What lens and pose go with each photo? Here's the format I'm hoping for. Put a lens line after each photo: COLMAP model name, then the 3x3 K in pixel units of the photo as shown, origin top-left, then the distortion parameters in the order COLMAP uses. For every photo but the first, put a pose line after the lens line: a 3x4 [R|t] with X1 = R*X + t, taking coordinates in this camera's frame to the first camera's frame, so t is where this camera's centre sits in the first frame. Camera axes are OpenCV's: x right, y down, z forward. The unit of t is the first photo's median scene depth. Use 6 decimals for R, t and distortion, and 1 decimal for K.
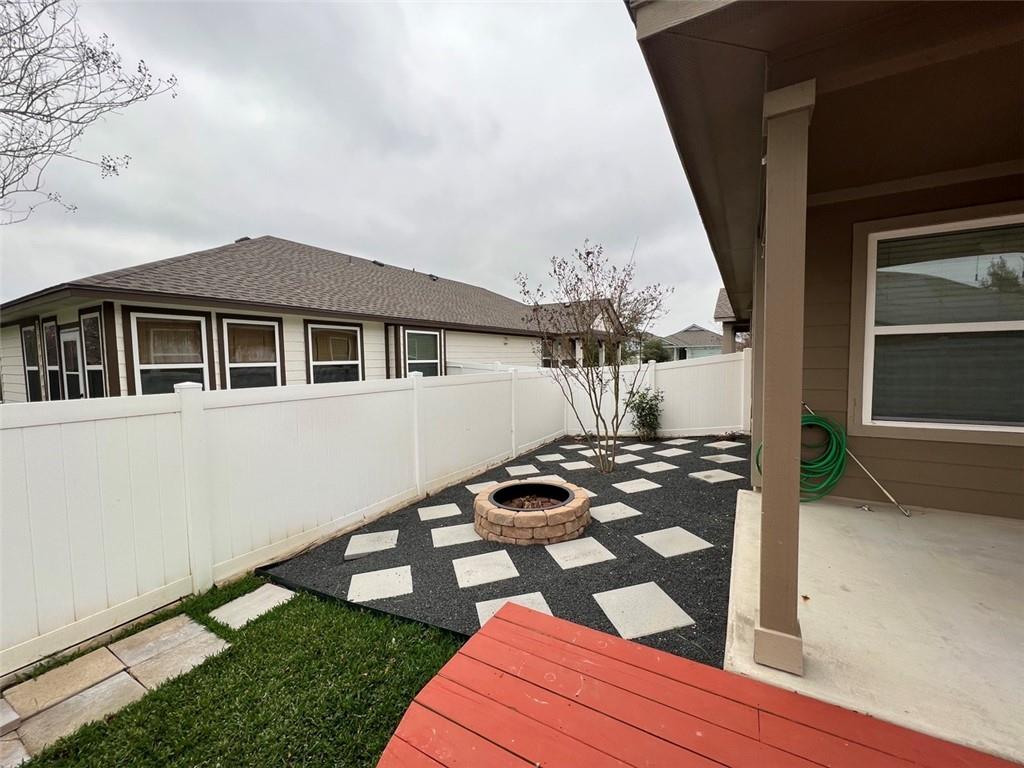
lens RADIAL K [[412.7, 0, 511.1], [0, 412.7, 383.5], [0, 0, 1]] dist [0.000275, 0.000357]
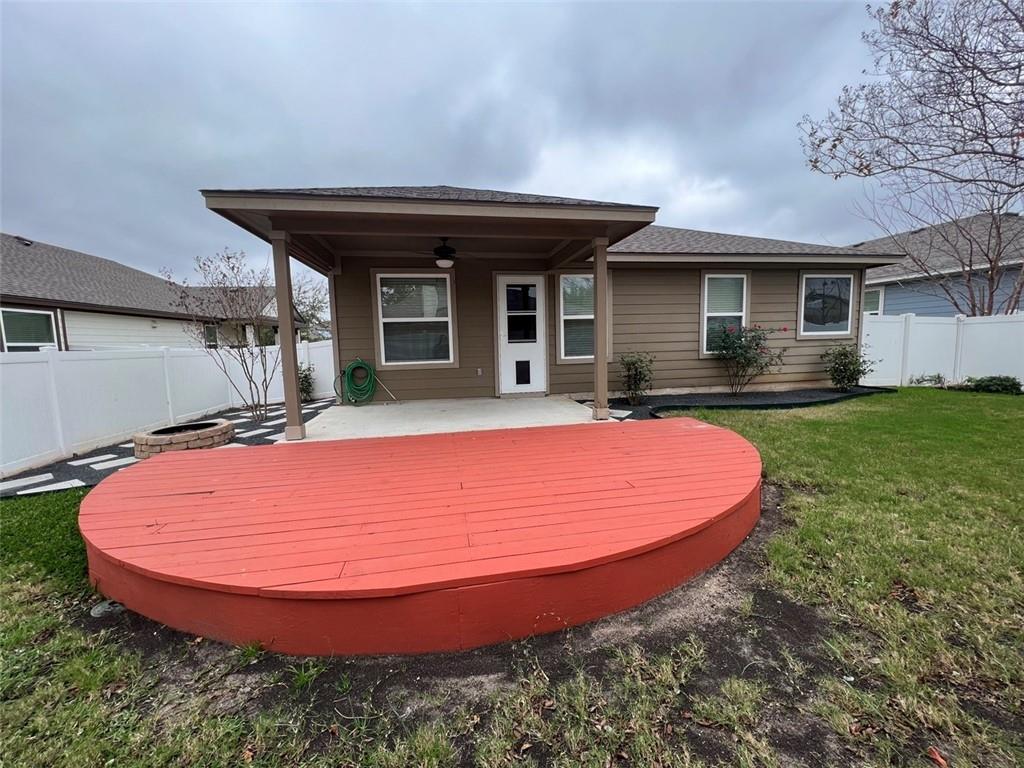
lens RADIAL K [[412.7, 0, 511.7], [0, 412.7, 382.6], [0, 0, 1]] dist [0.000275, 0.000357]
pose [[0.767412, -0.067412, 0.637600, 0.006094], [0.051442, 0.997725, 0.043572, 0.049888], [-0.639087, -0.000638, 0.769134, -0.394042]]
